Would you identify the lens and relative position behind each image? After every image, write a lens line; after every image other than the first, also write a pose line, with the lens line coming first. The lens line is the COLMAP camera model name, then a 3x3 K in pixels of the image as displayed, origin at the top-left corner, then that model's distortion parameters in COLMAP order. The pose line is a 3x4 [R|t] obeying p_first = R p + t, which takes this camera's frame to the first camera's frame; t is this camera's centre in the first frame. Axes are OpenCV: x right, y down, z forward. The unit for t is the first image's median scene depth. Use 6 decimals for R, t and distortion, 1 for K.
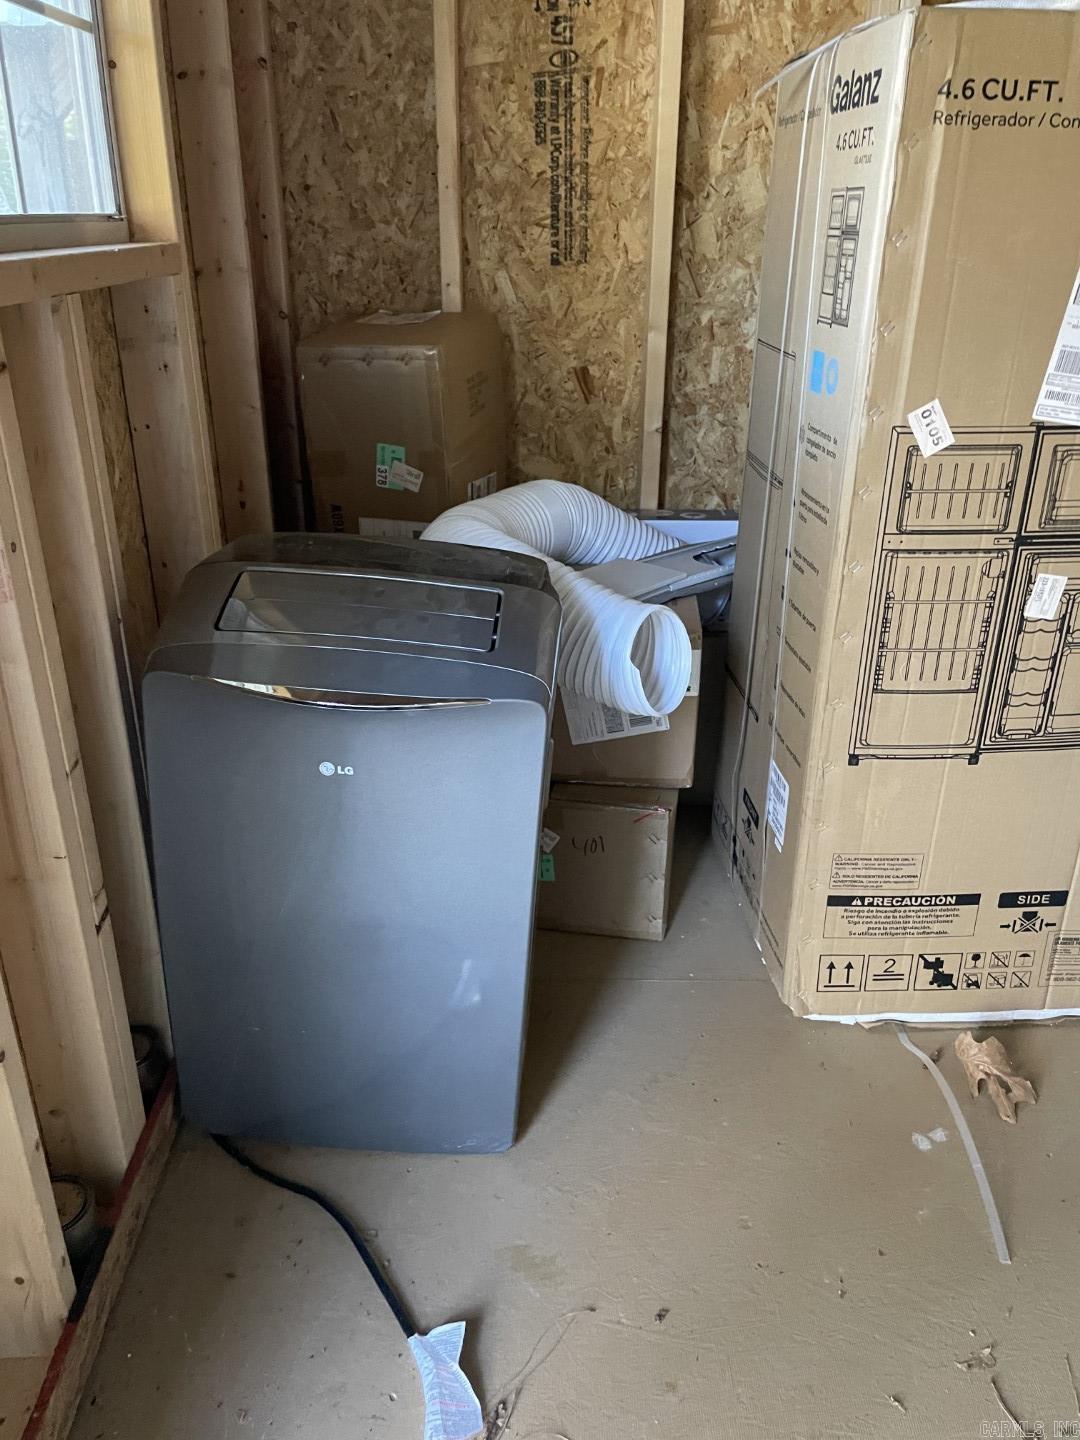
lens RADIAL K [[1098.9, 0, 538.2], [0, 1098.9, 712.3], [0, 0, 1]] dist [0.089205, -0.123047]
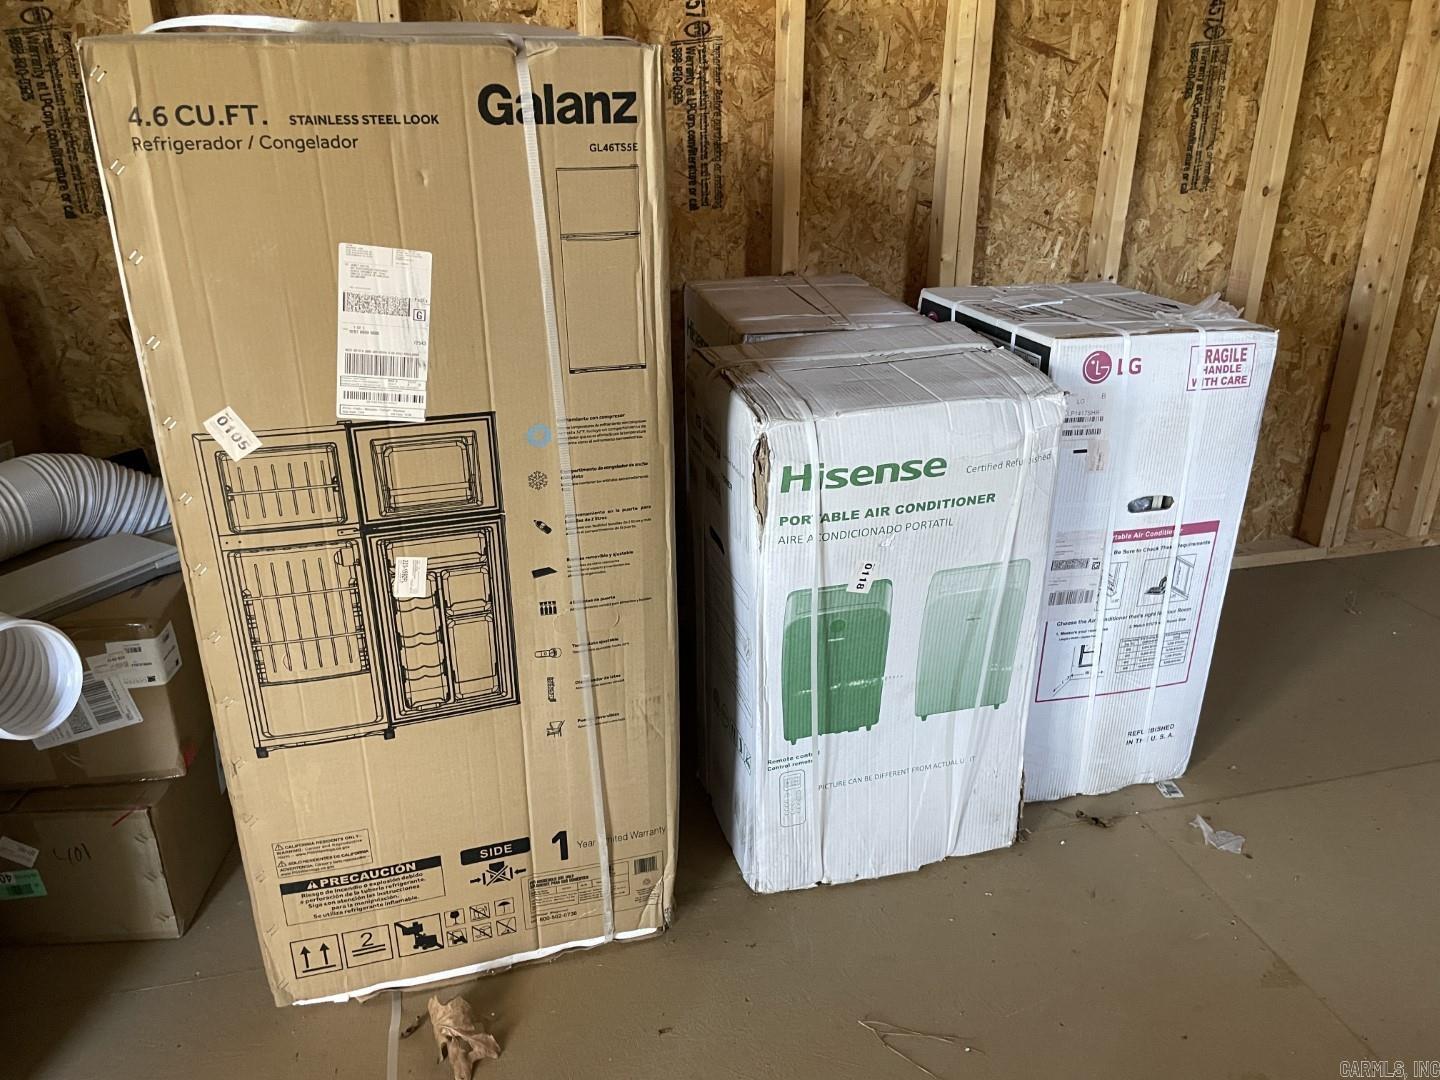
lens RADIAL K [[1095.0, 0, 720.0], [0, 1095.0, 540.0], [0, 0, 1]] dist [0.077073, -0.106842]
pose [[0.971151, -0.099348, 0.216784, 0.486603], [0.104427, 0.994459, -0.012069, -0.090411], [-0.214384, 0.034359, 0.976145, -0.053918]]
